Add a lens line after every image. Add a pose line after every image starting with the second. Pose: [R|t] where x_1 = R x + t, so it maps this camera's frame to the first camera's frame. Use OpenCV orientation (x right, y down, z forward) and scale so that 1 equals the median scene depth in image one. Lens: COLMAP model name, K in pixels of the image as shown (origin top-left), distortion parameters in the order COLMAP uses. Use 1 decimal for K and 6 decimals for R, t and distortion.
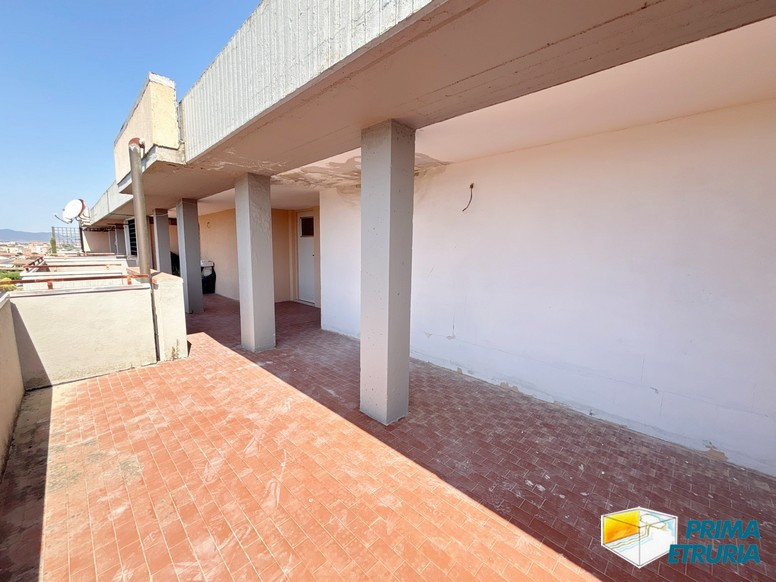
lens RADIAL K [[313.8, 0, 390.3], [0, 313.8, 292.3], [0, 0, 1]] dist [0.000776, 0.000132]
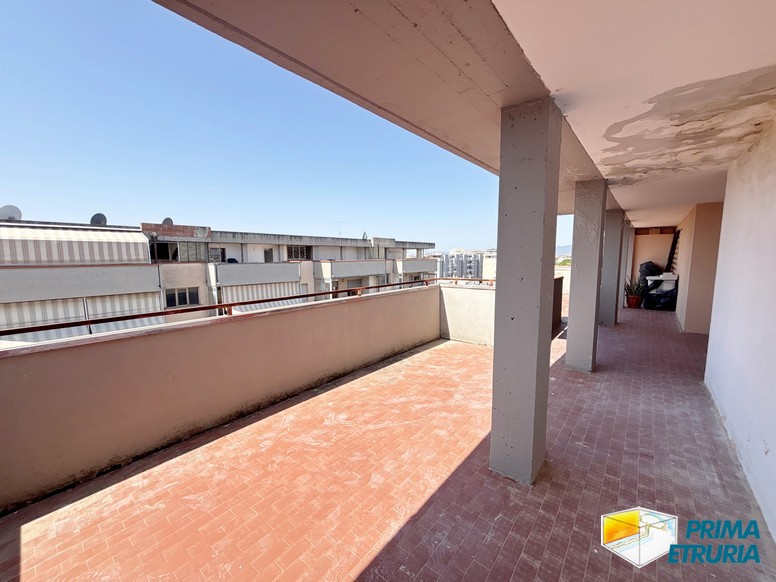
lens RADIAL K [[313.8, 0, 388.8], [0, 313.8, 288.3], [0, 0, 1]] dist [0.000776, 0.000132]
pose [[0.104688, 0.087300, -0.990666, 0.745639], [-0.132597, 0.988471, 0.073094, -0.079226], [0.985626, 0.123707, 0.115057, 0.573333]]
